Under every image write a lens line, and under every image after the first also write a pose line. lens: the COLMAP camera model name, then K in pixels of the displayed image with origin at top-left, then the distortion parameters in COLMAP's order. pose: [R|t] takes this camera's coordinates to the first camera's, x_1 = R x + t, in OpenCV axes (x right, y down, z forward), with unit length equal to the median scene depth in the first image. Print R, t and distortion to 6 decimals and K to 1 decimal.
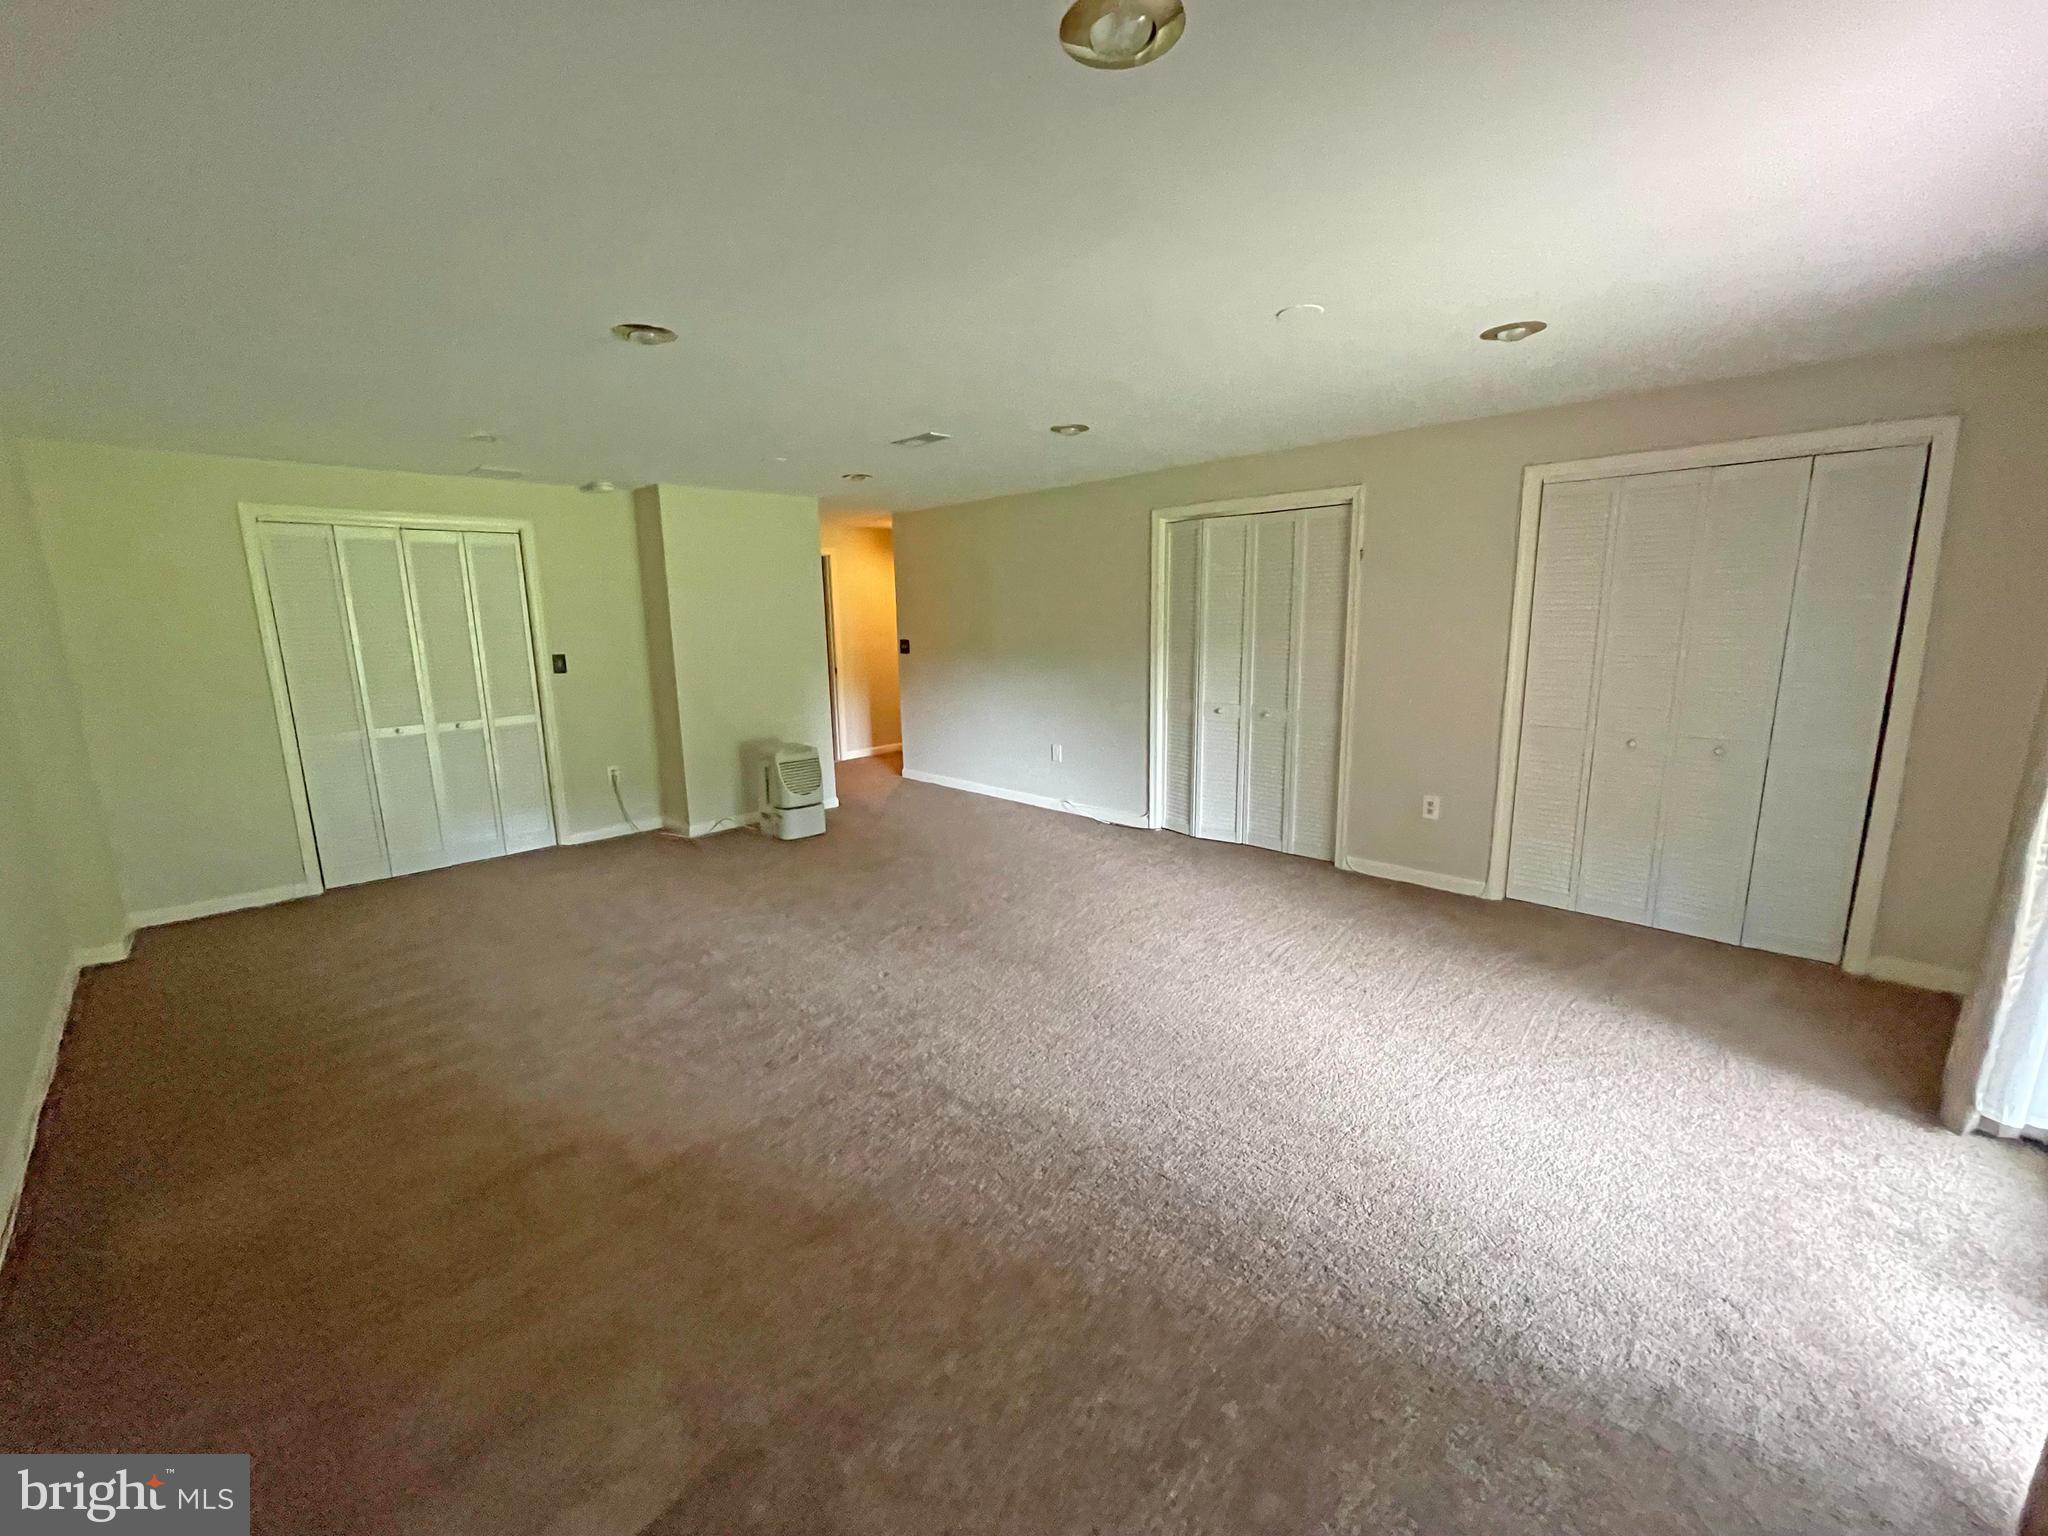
lens RADIAL K [[823.9, 0, 1015.4], [0, 823.9, 763.6], [0, 0, 1]] dist [0.001354, -0.008311]
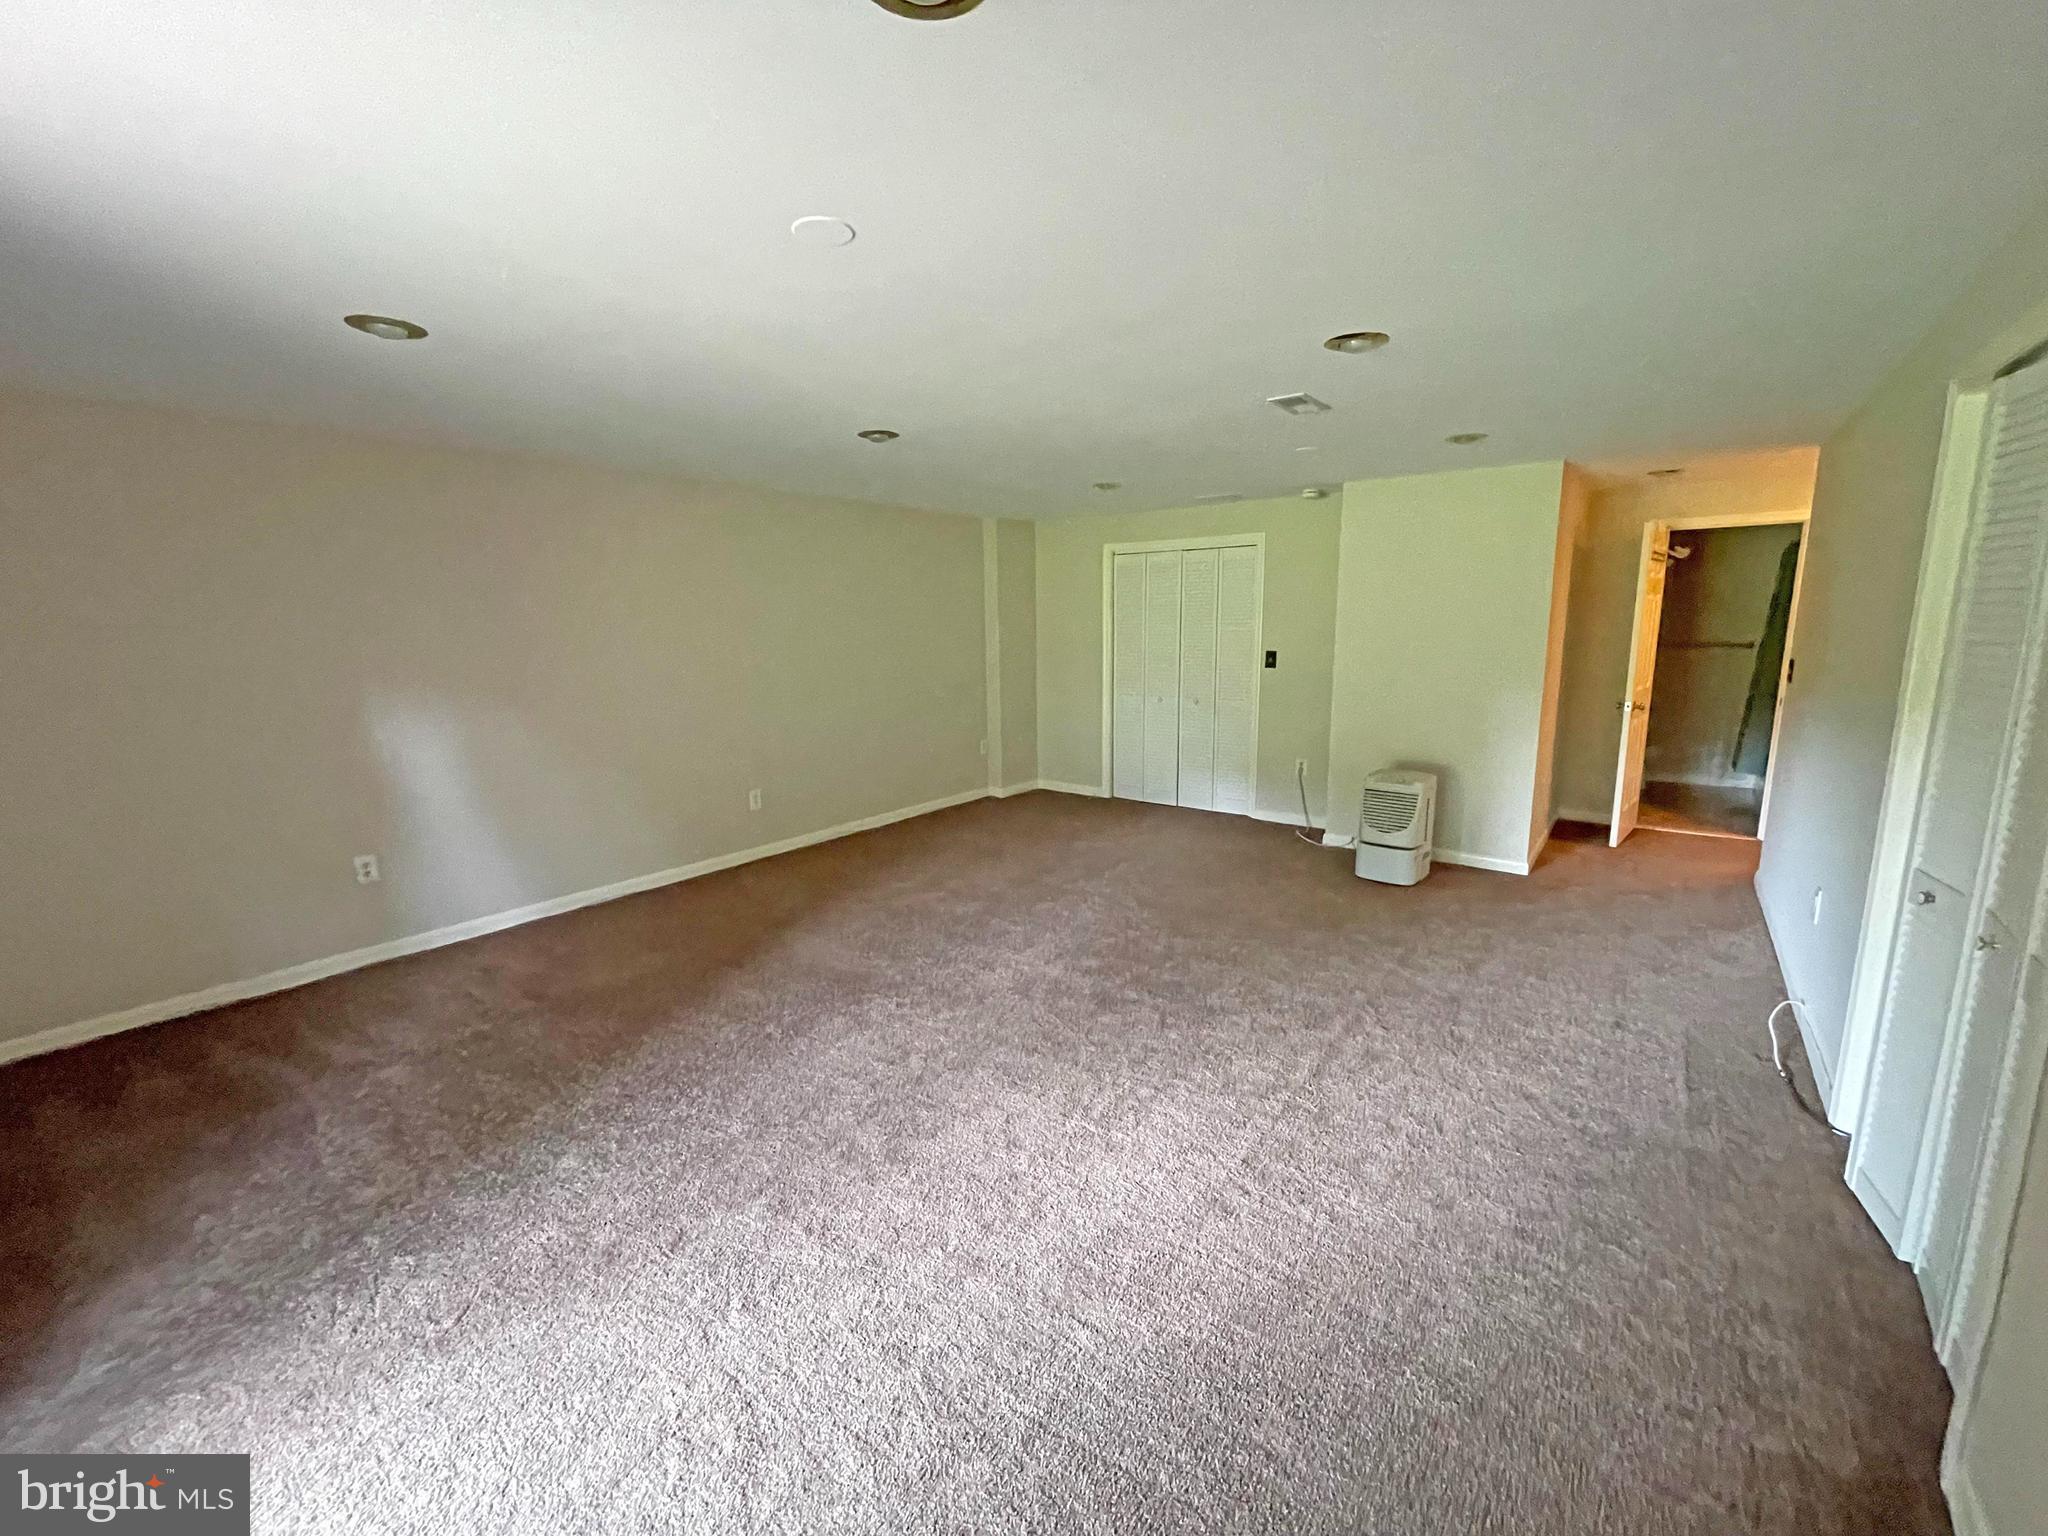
lens RADIAL K [[823.9, 0, 1015.4], [0, 823.9, 763.6], [0, 0, 1]] dist [0.001354, -0.008311]
pose [[0.092068, 0.180815, -0.979198, 0.659279], [-0.168307, 0.972052, 0.163671, -0.132702], [0.981426, 0.149737, 0.119927, 0.667838]]
